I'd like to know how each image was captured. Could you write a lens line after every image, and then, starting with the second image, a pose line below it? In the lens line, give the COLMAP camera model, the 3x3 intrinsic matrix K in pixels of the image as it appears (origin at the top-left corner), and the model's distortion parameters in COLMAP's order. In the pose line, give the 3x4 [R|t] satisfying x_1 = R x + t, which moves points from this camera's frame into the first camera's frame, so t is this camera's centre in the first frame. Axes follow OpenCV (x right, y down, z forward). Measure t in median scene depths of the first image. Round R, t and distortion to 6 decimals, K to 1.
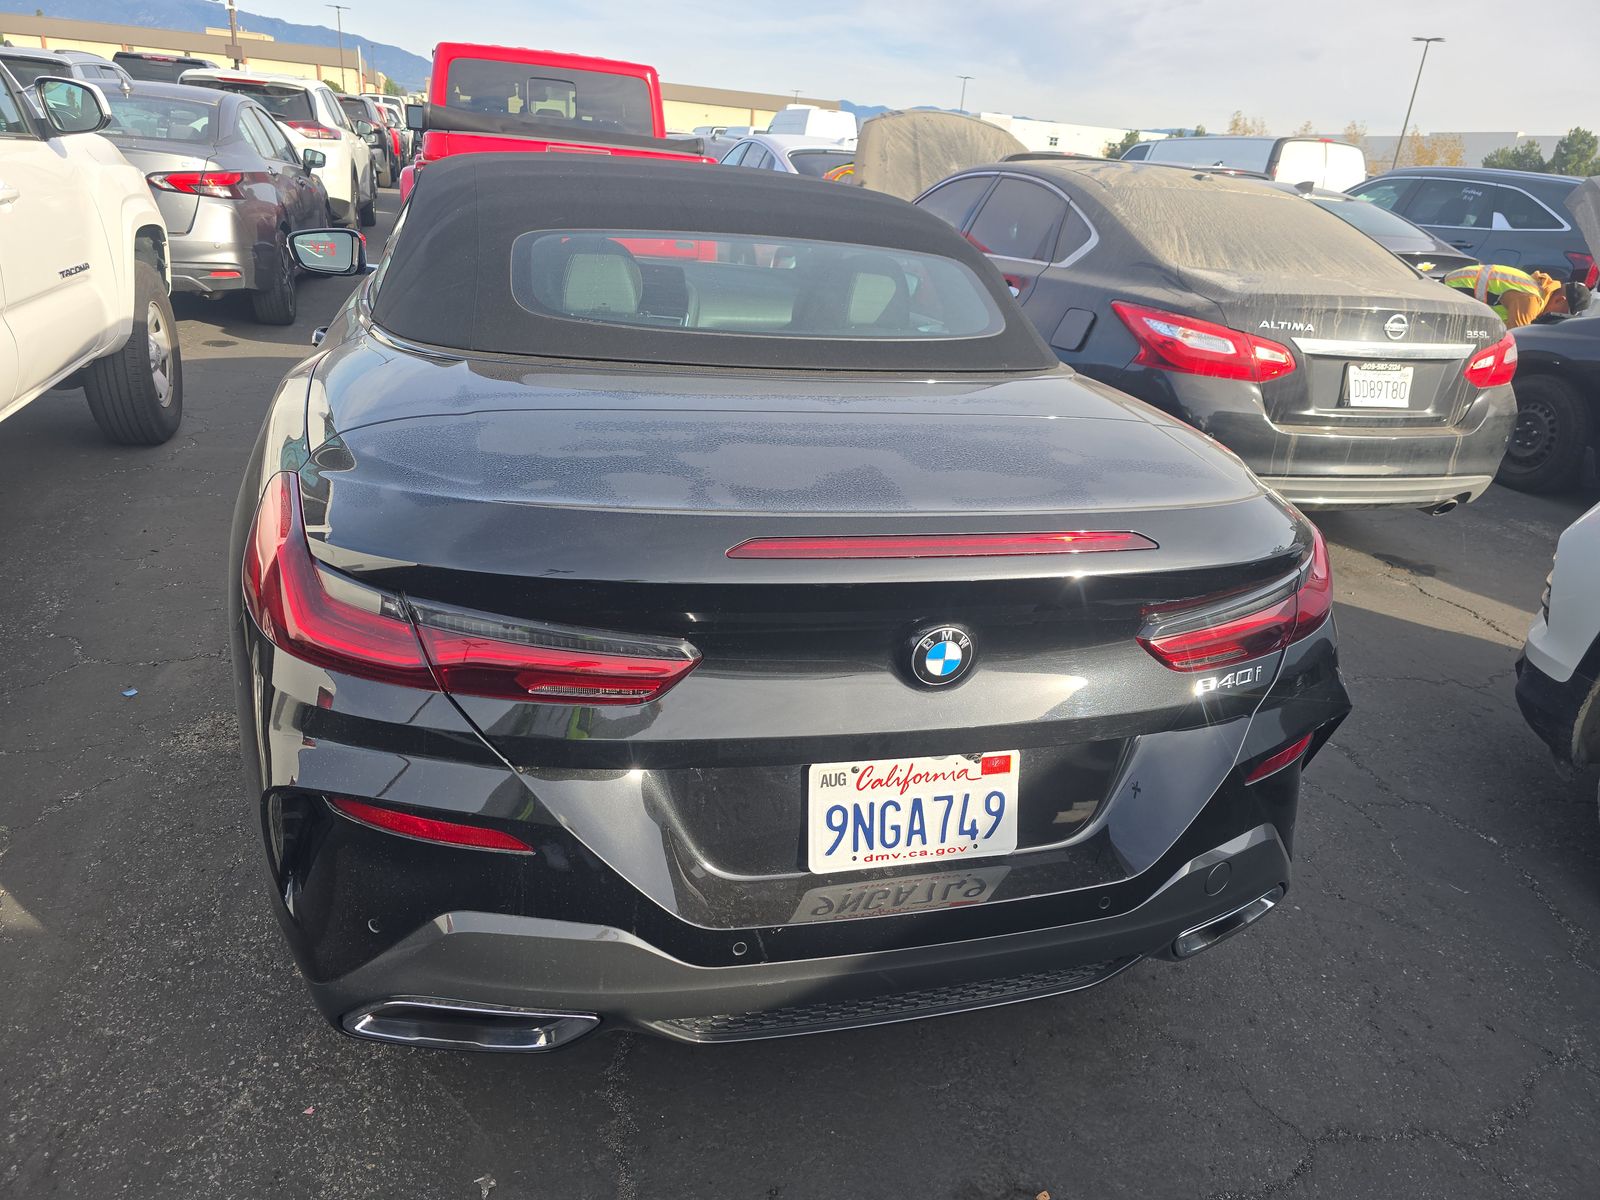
lens RADIAL K [[1142.9, 0, 796.0], [0, 1142.9, 594.0], [0, 0, 1]] dist [0.035634, -0.031164]
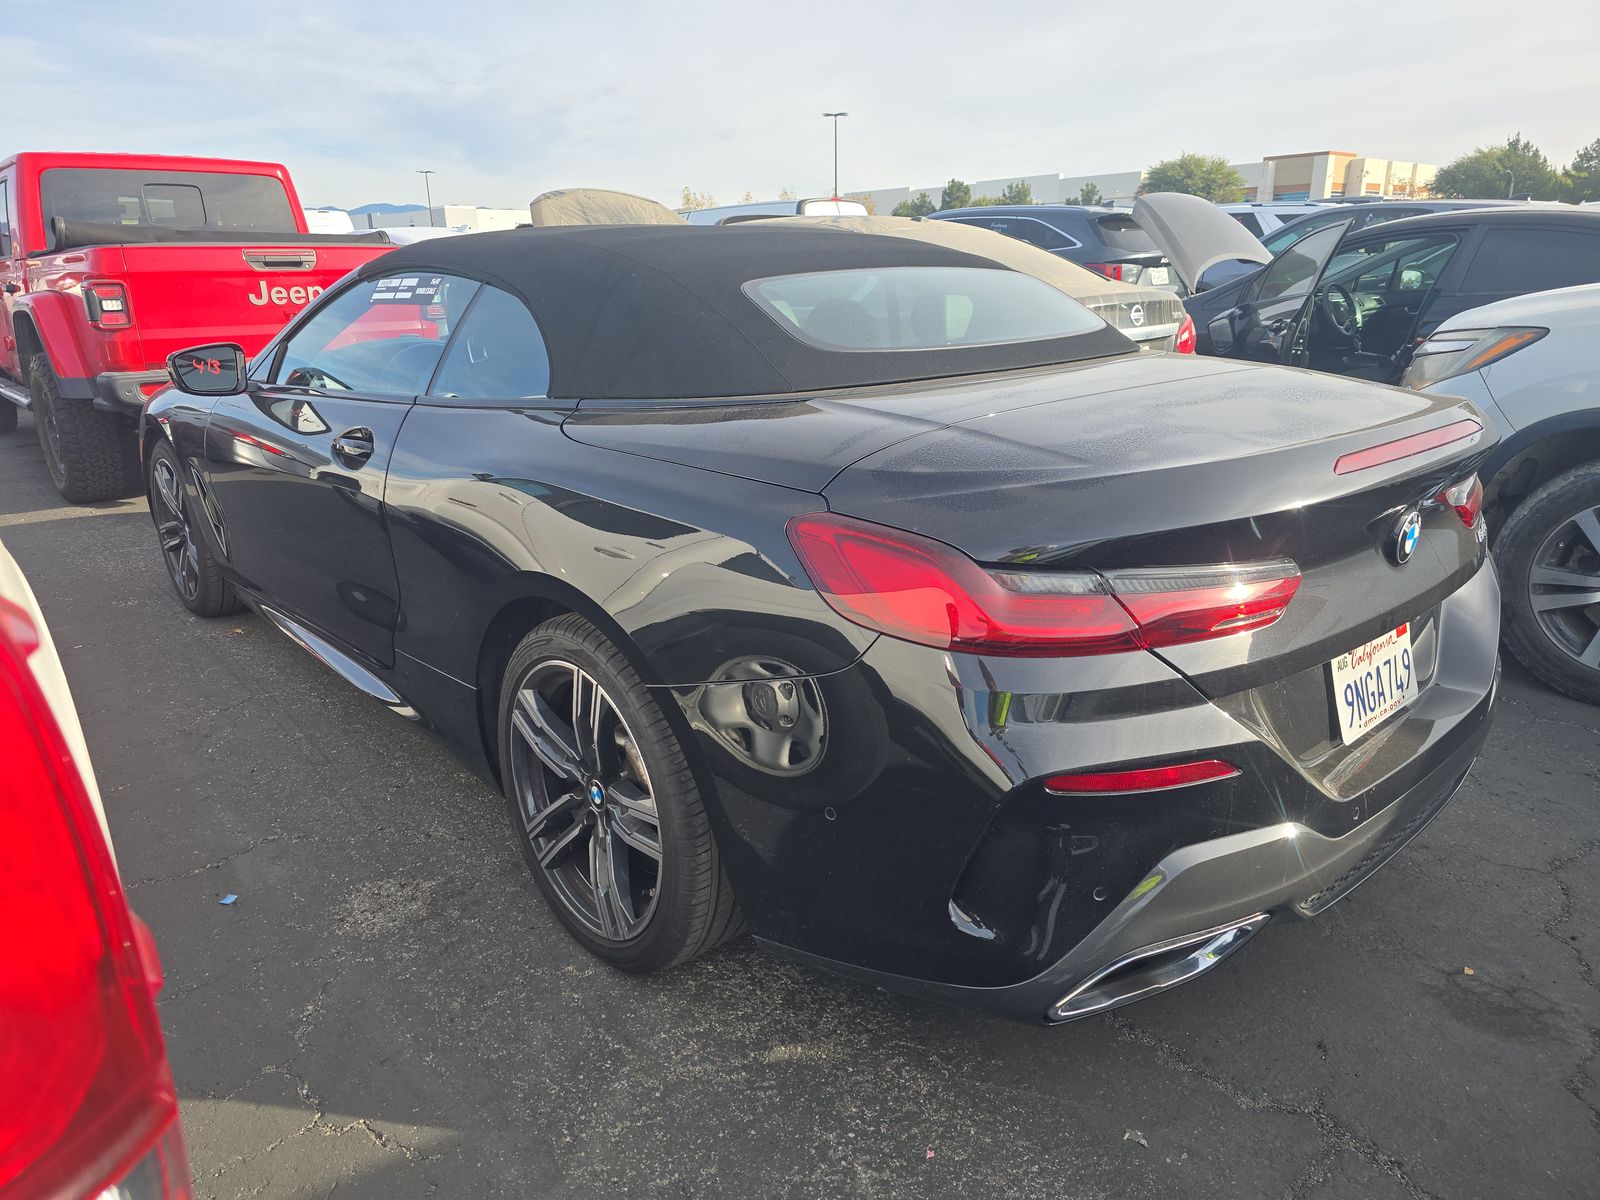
lens RADIAL K [[1142.9, 0, 801.3], [0, 1142.9, 597.5], [0, 0, 1]] dist [0.035634, -0.031164]
pose [[0.888443, -0.218062, 0.403879, -0.895162], [0.243769, 0.969751, -0.012652, -0.024931], [-0.388903, 0.109694, 0.914725, 0.111230]]
